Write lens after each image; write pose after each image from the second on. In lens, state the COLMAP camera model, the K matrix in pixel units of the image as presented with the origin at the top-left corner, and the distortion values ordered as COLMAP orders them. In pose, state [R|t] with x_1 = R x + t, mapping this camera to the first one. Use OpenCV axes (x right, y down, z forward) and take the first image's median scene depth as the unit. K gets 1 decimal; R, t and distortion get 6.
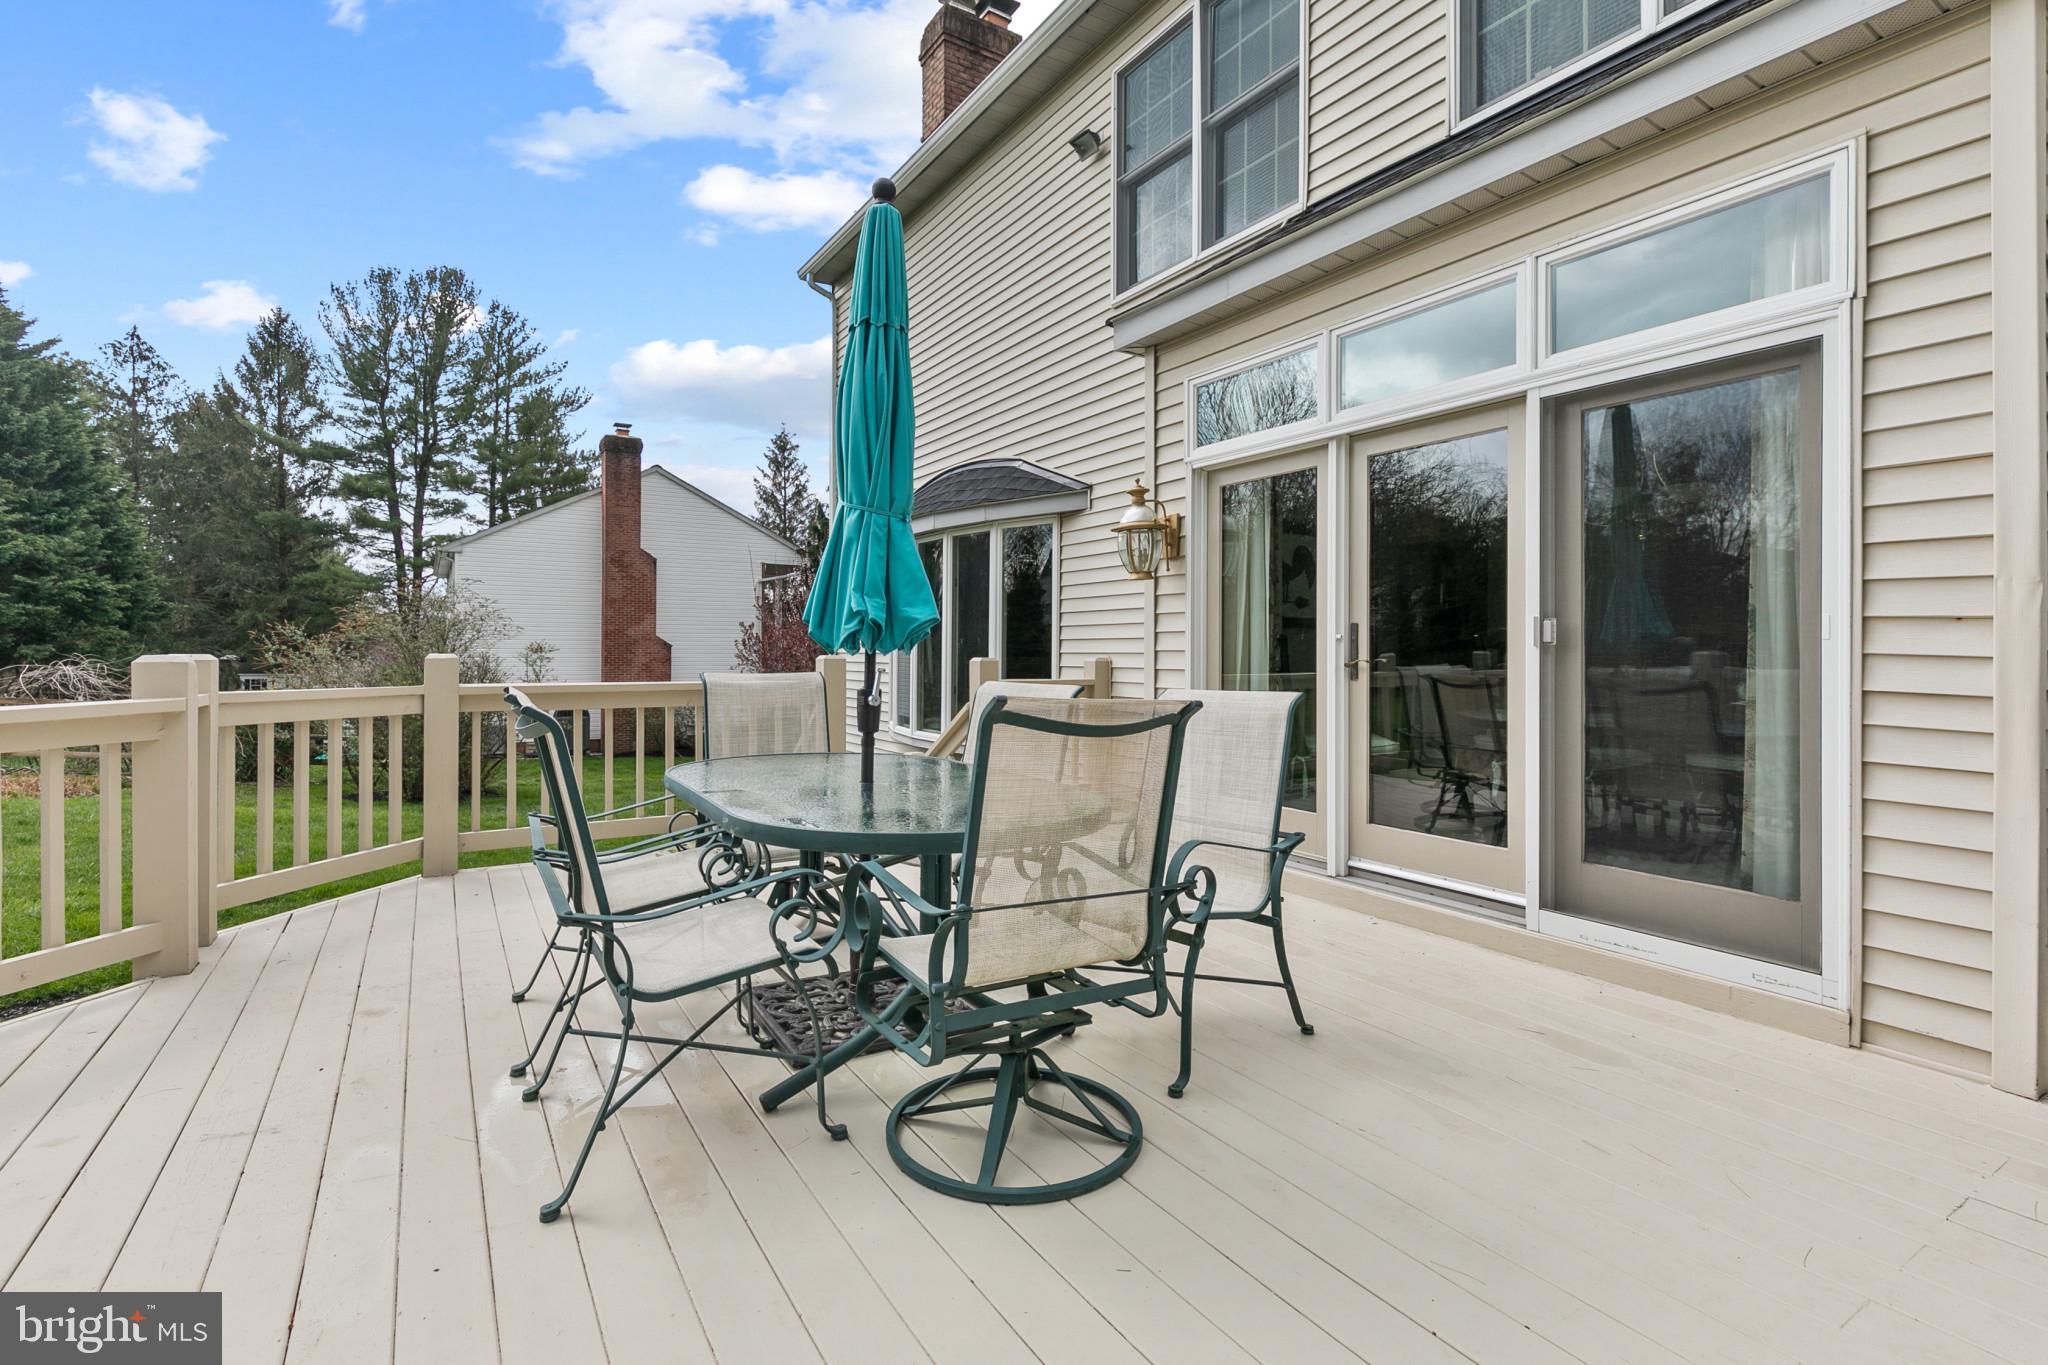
lens RADIAL K [[923.6, 0, 1024.0], [0, 923.6, 682.5], [0, 0, 1]] dist [0.000654, 0.000089]
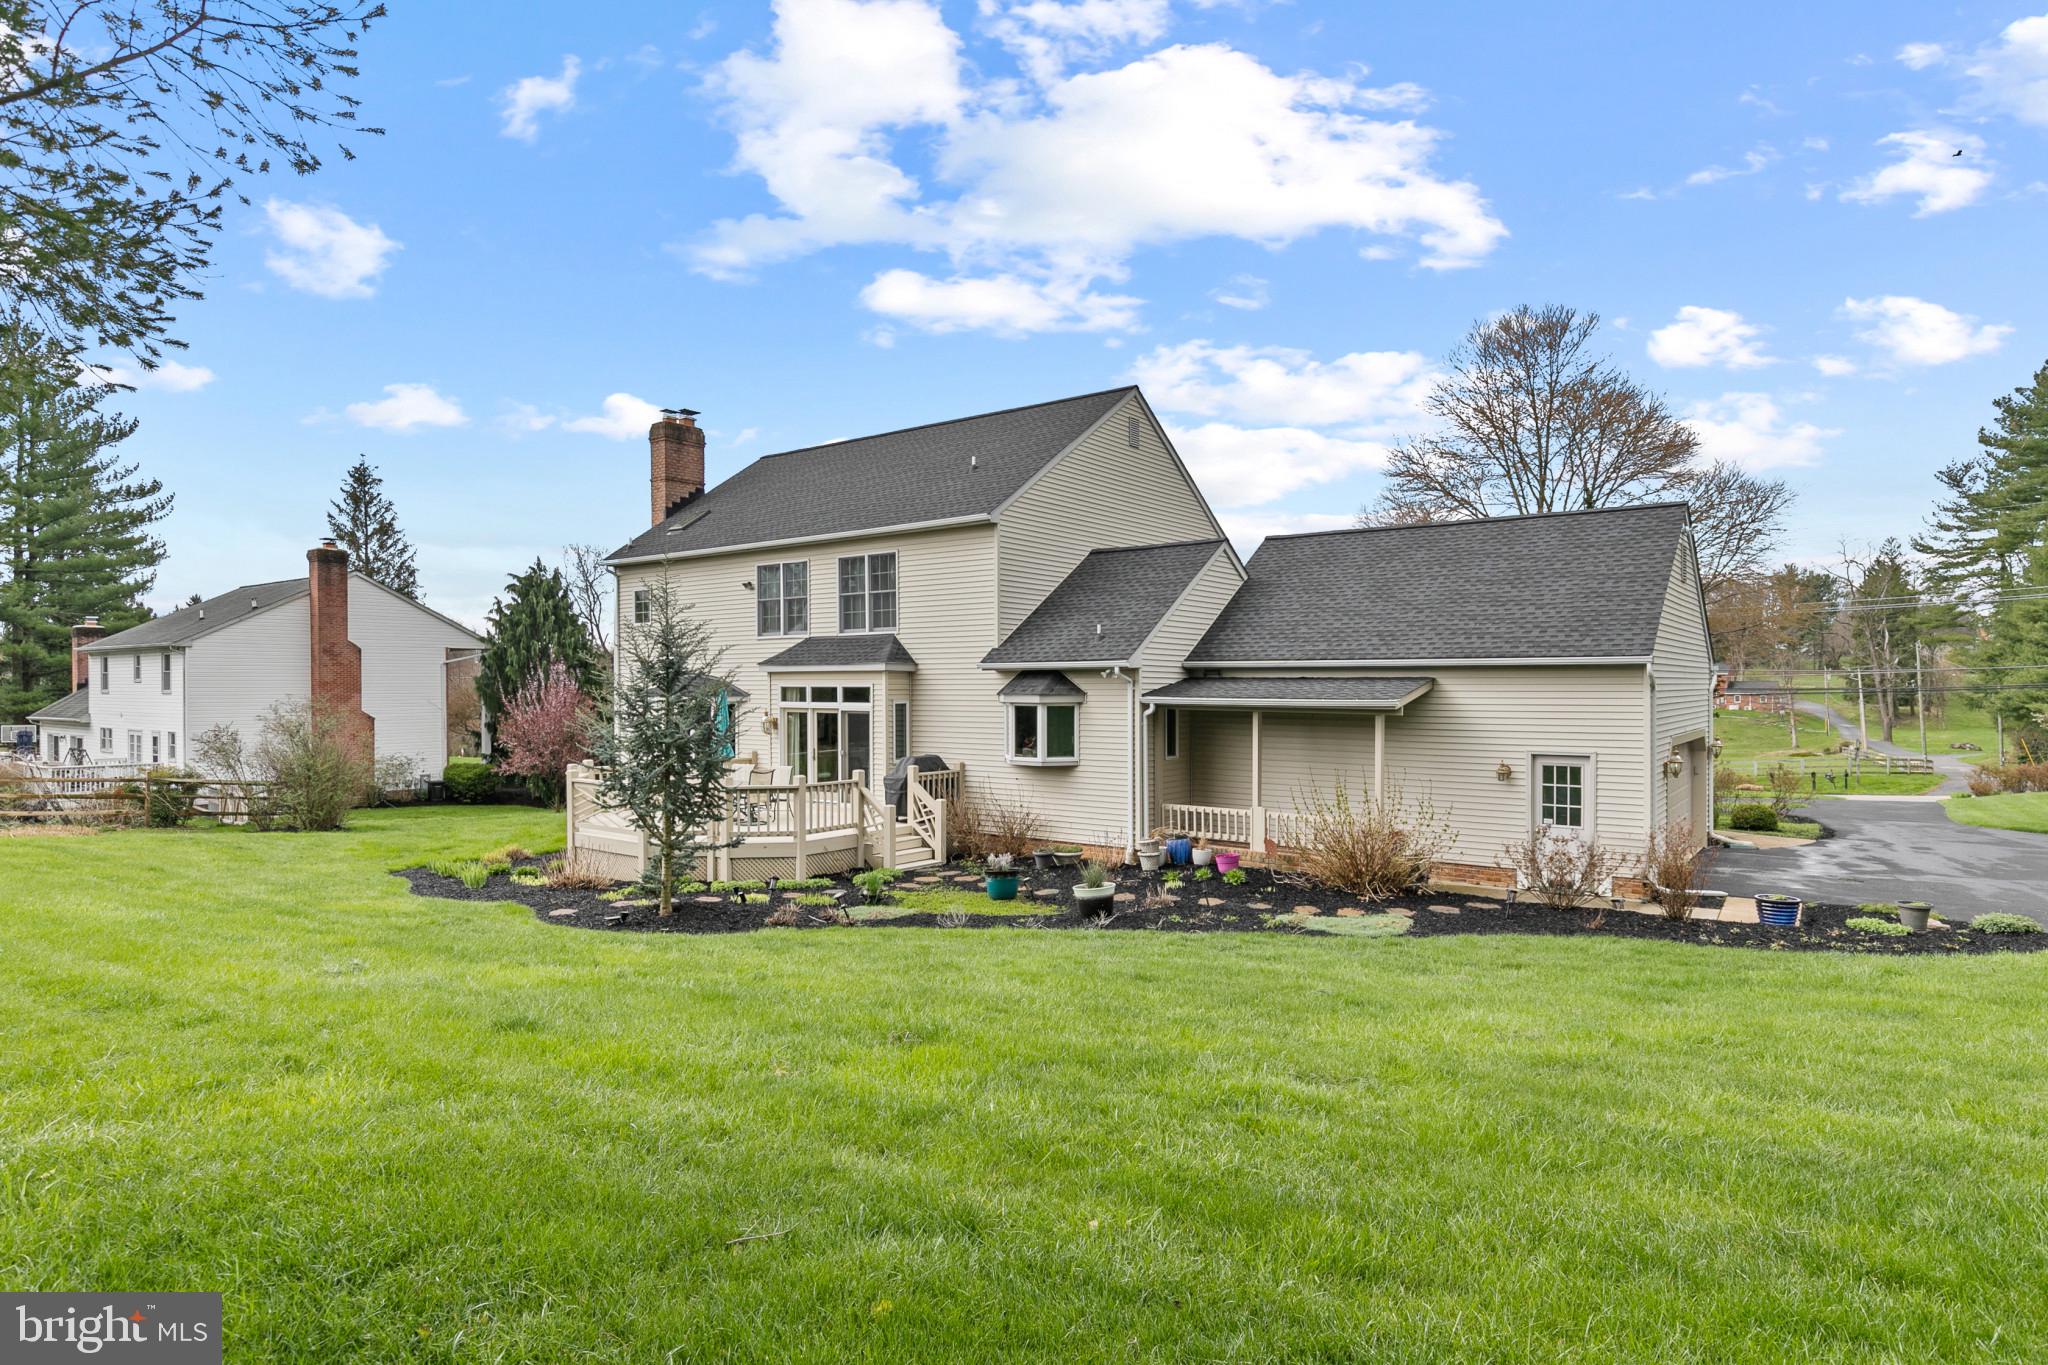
lens RADIAL K [[923.6, 0, 1024.0], [0, 923.6, 682.5], [0, 0, 1]] dist [0.000654, 0.000089]
pose [[0.919772, 0.002594, 0.392444, -0.067380], [0.014478, 0.999073, -0.040537, -0.025486], [-0.392186, 0.042967, 0.918882, -0.501502]]
